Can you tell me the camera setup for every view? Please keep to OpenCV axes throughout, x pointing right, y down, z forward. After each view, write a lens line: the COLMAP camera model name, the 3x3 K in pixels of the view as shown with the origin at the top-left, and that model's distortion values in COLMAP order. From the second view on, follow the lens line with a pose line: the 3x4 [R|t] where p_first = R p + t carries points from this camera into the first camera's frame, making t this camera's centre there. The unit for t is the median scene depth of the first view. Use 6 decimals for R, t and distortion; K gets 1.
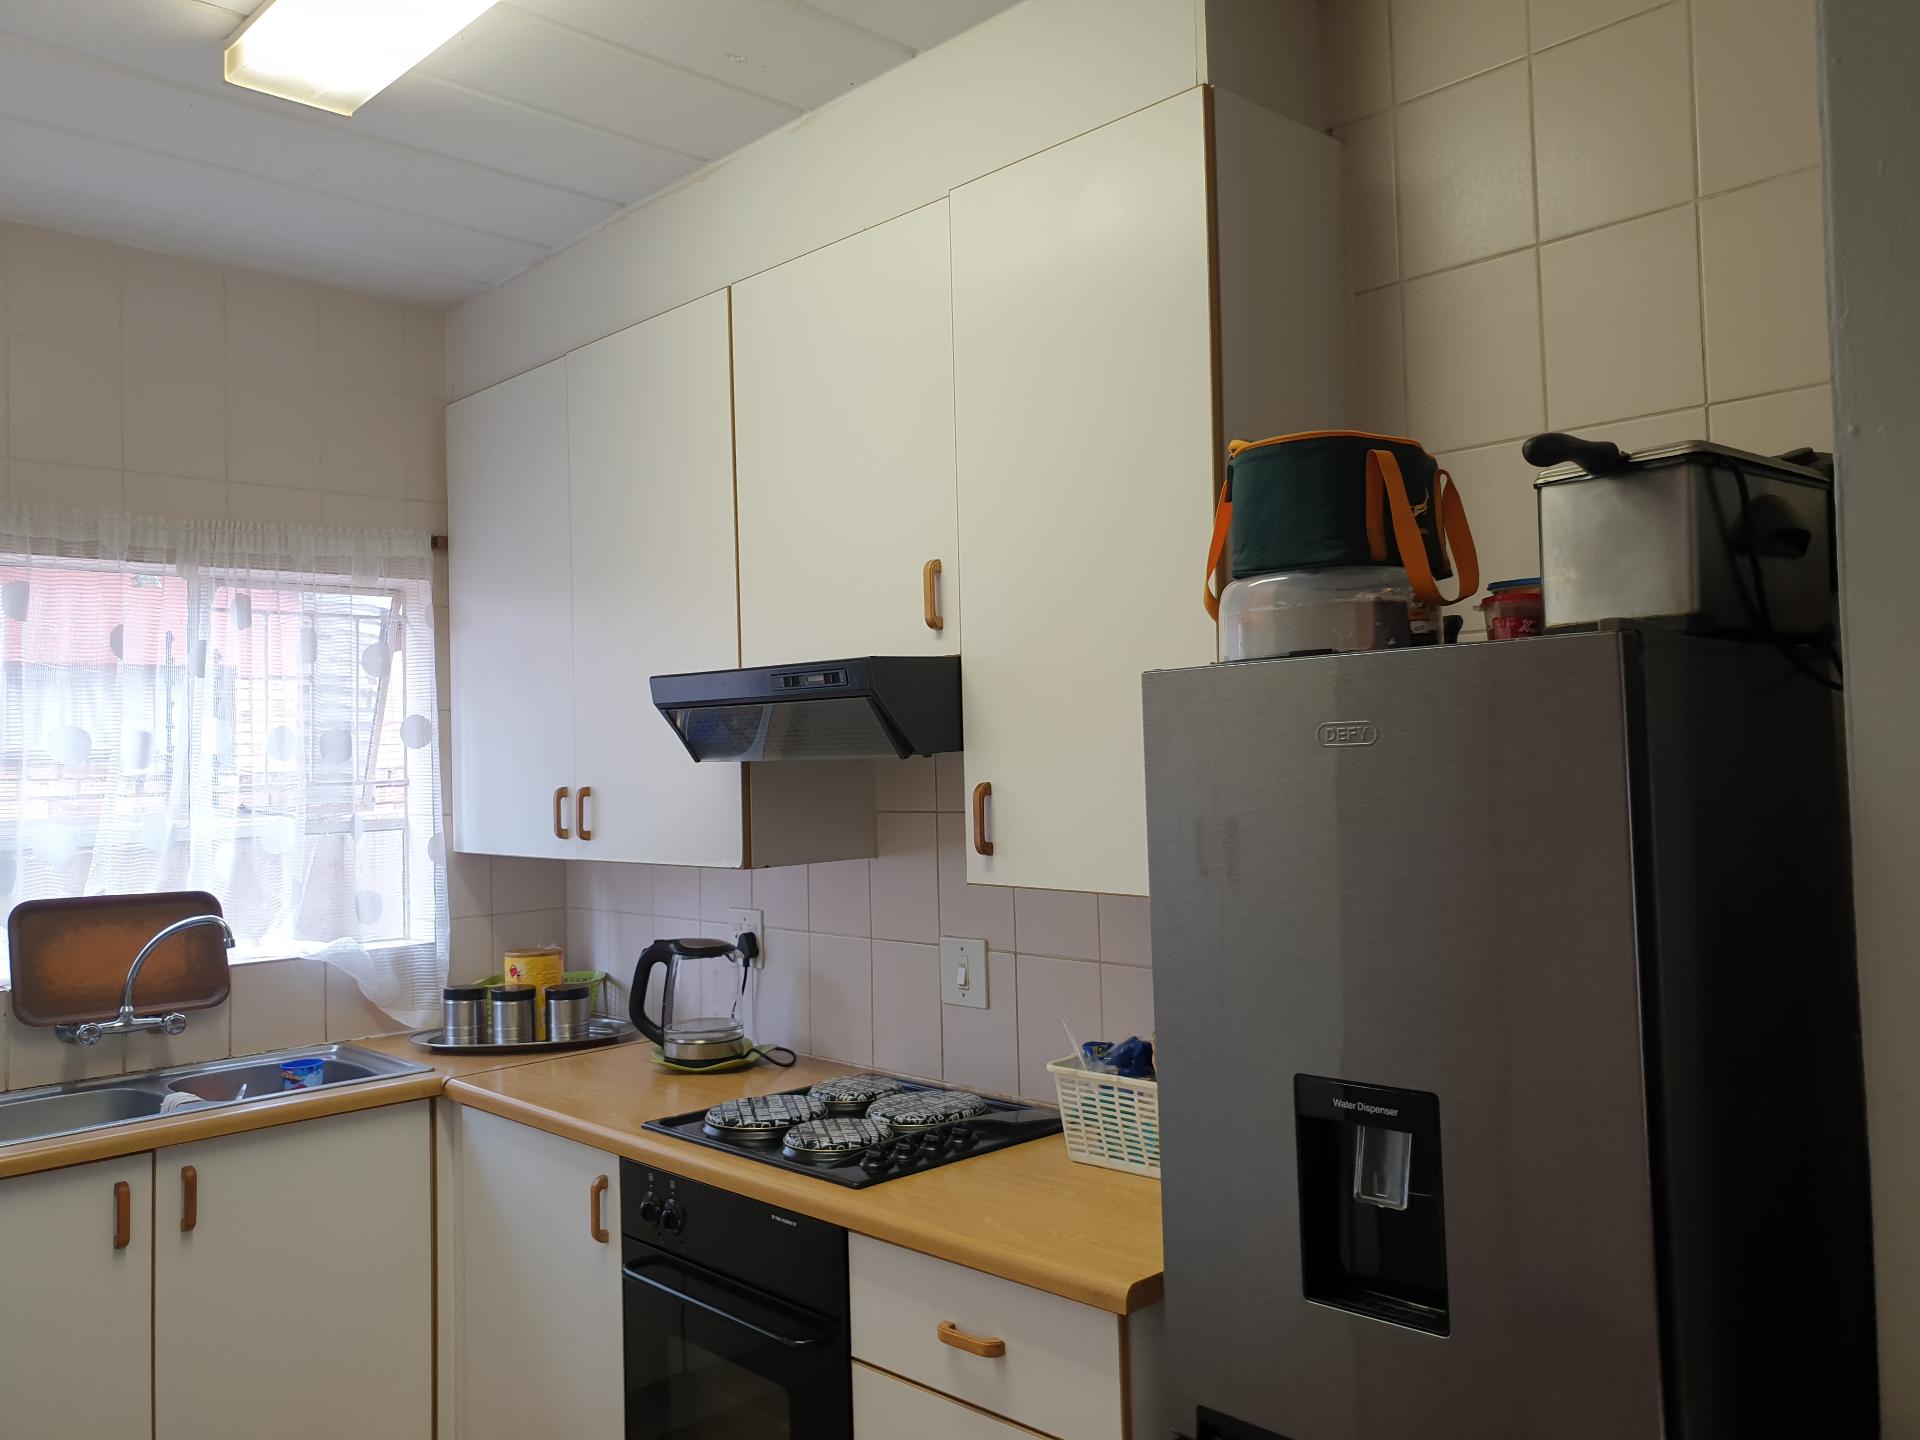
lens RADIAL K [[1563.3, 0, 988.4], [0, 1563.3, 671.7], [0, 0, 1]] dist [0.003911, -0.003239]
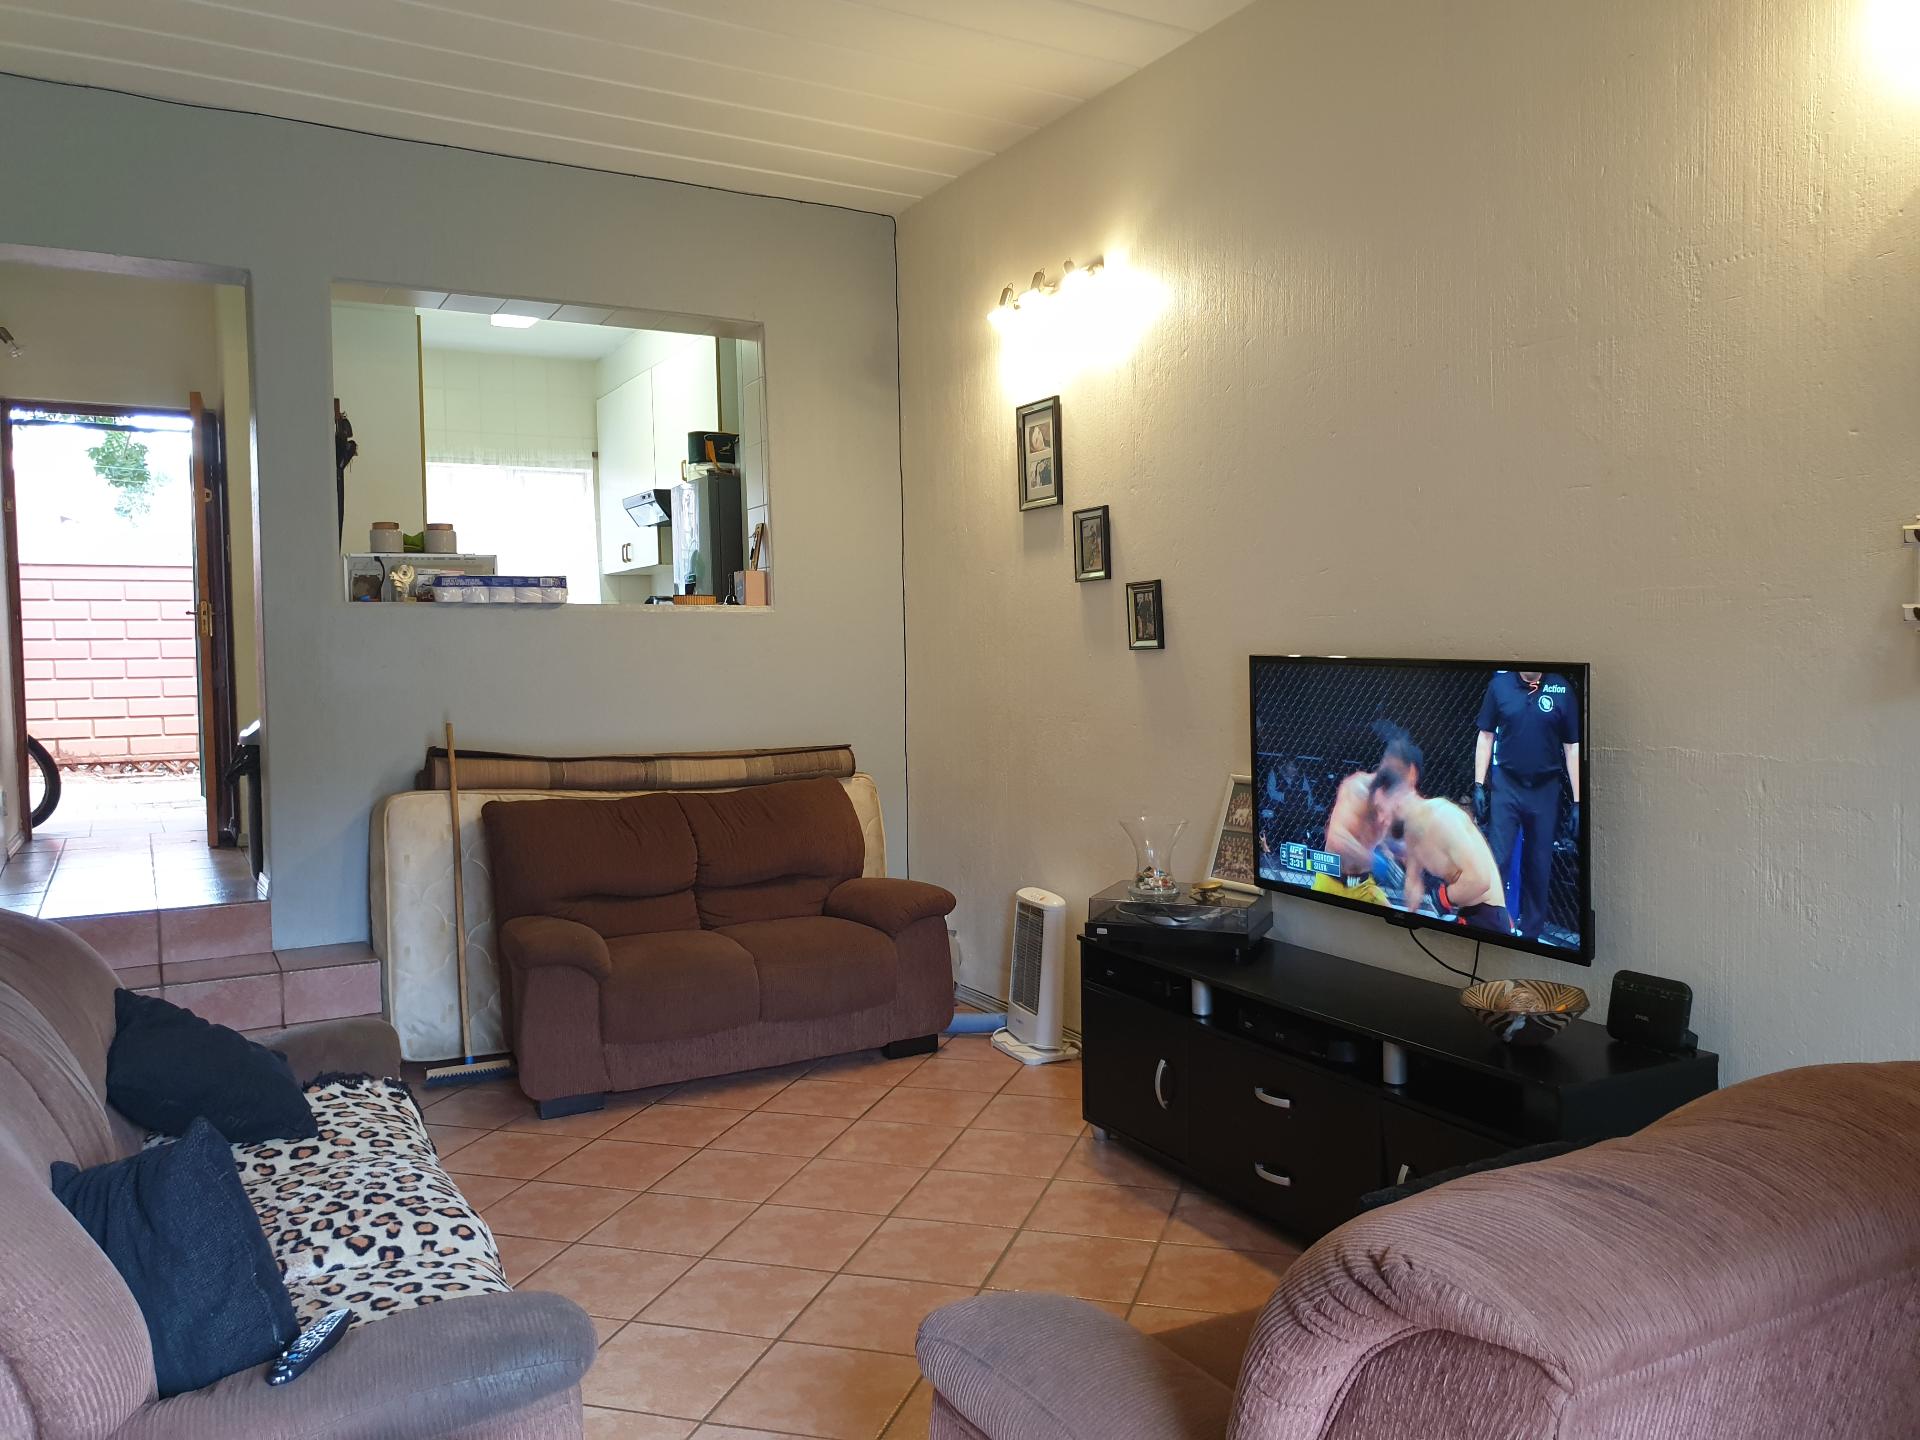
lens RADIAL K [[1468.3, 0, 956.1], [0, 1468.3, 692.5], [0, 0, 1]] dist [0.000904, -0.008724]
pose [[0.965371, 0.019231, -0.260172, 1.097792], [0.002791, 0.996461, 0.084014, 0.135959], [0.260867, -0.081831, 0.961900, -1.535616]]
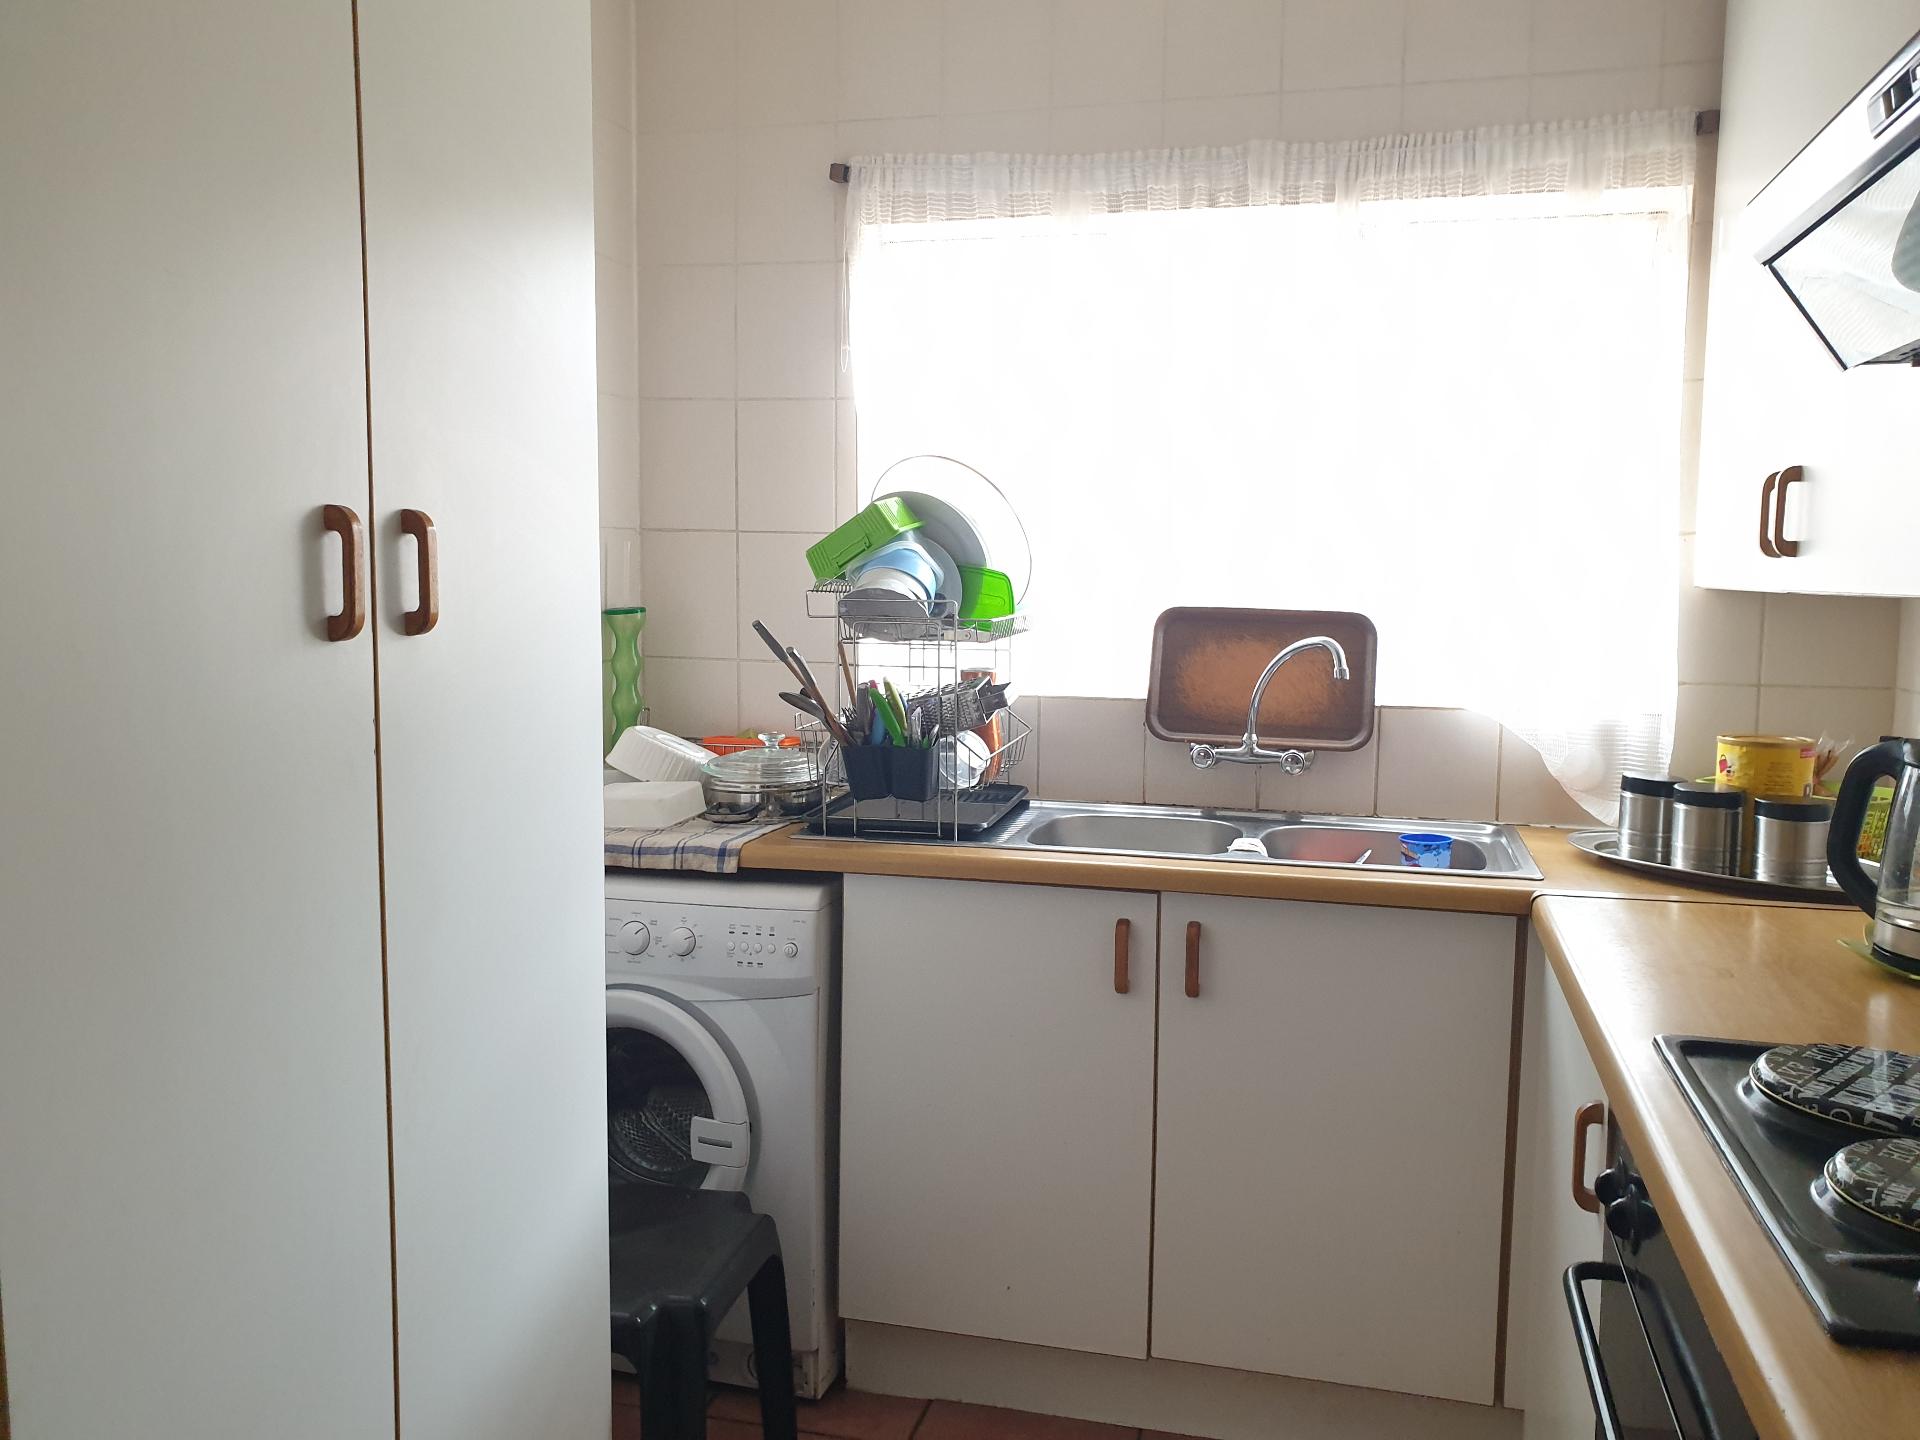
lens RADIAL K [[1483.2, 0, 983.0], [0, 1483.2, 723.7], [0, 0, 1]] dist [0.031770, -0.004339]
pose [[0.515379, 0.122155, -0.848211, 0.081484], [0.014023, 0.988454, 0.150872, 0.089590], [0.856847, -0.089651, 0.507716, 0.496918]]
